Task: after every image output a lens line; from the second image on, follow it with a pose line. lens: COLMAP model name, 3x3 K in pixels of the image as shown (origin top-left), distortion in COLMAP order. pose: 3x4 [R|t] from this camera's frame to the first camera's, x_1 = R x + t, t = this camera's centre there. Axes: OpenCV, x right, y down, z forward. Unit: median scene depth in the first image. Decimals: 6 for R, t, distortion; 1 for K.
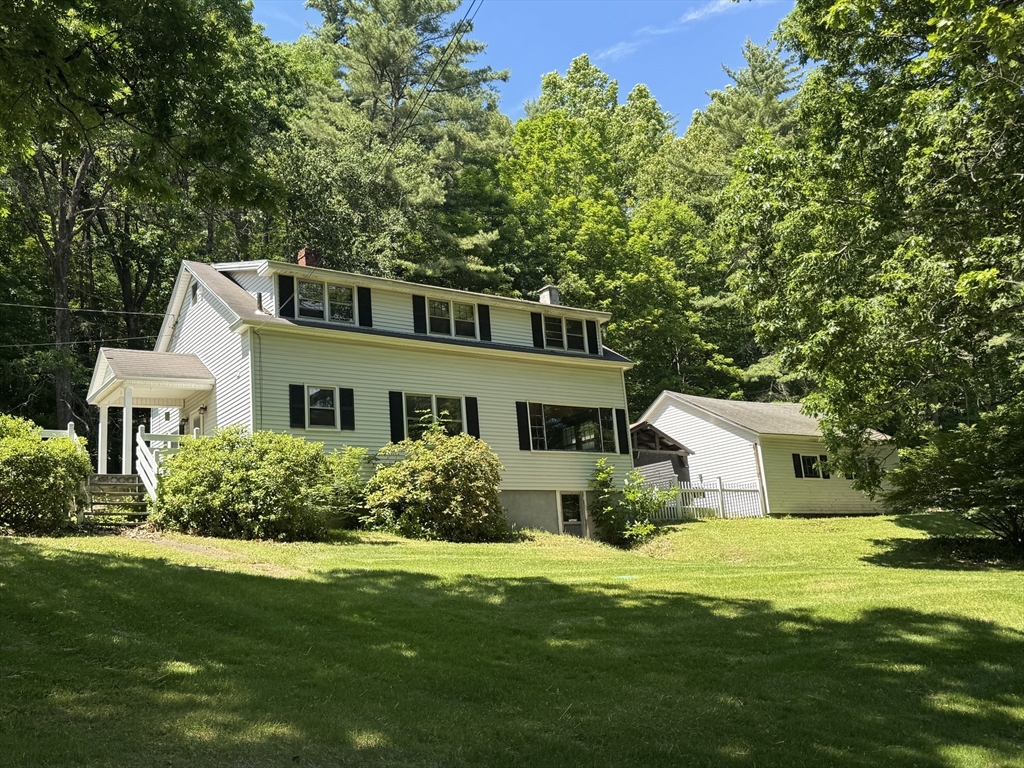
lens RADIAL K [[954.8, 0, 510.7], [0, 954.8, 386.9], [0, 0, 1]] dist [-0.002128, 0.000000]
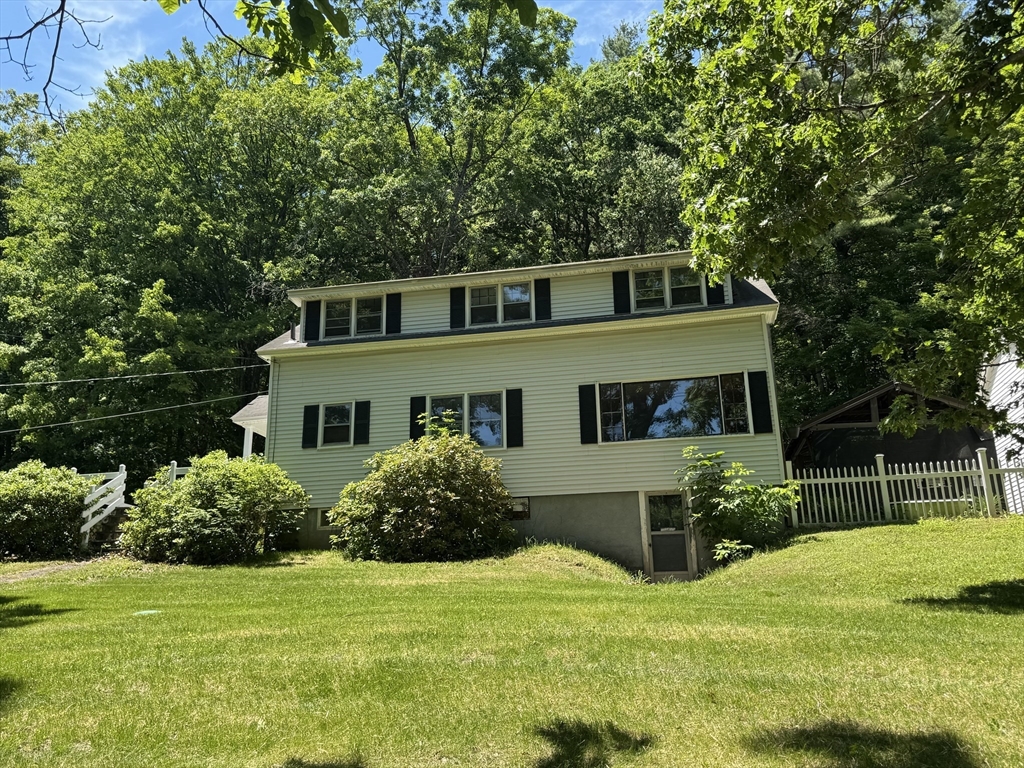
lens RADIAL K [[878.8, 0, 511.4], [0, 878.8, 378.4], [0, 0, 1]] dist [0.009889, 0.000233]
pose [[0.674091, -0.131133, -0.726915, 0.549639], [0.136254, 0.989302, -0.052115, 0.042860], [0.725973, -0.063915, 0.684747, 0.460360]]
